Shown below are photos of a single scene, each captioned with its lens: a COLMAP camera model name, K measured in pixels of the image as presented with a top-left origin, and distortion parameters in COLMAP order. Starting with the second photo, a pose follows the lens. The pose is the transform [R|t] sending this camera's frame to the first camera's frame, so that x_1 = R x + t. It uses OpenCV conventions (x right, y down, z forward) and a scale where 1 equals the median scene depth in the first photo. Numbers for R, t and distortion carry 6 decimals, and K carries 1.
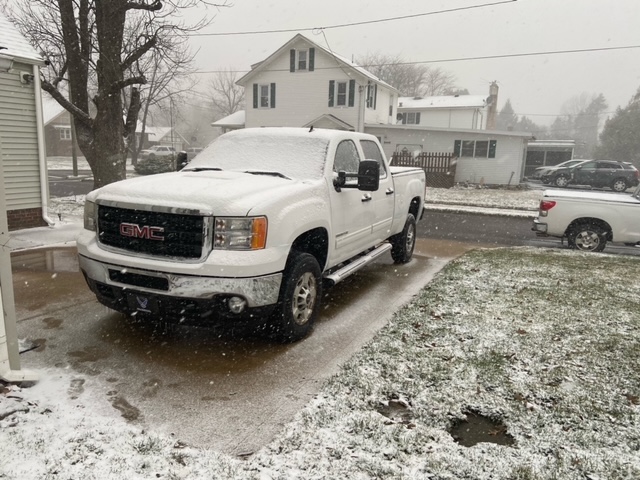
lens RADIAL K [[473.7, 0, 320.0], [0, 473.7, 240.0], [0, 0, 1]] dist [0.061124, -0.128264]
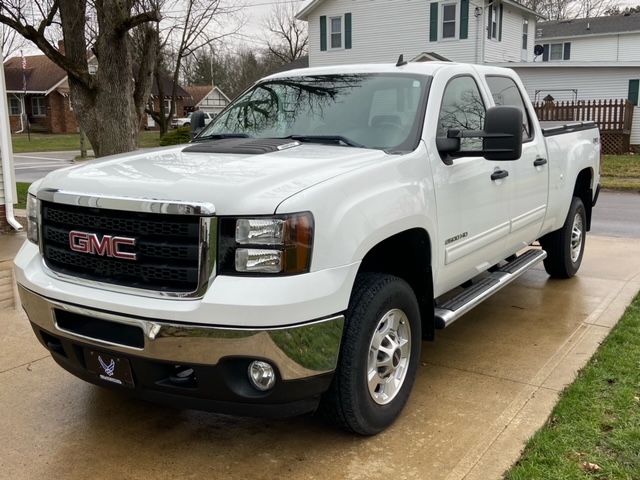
lens RADIAL K [[663.5, 0, 320.0], [0, 663.5, 240.0], [0, 0, 1]] dist [0.001774, -0.005878]
pose [[0.988152, -0.019346, -0.152253, 0.007450], [0.020182, 0.999789, 0.003950, -0.015665], [0.152144, -0.006976, 0.988334, 0.178735]]
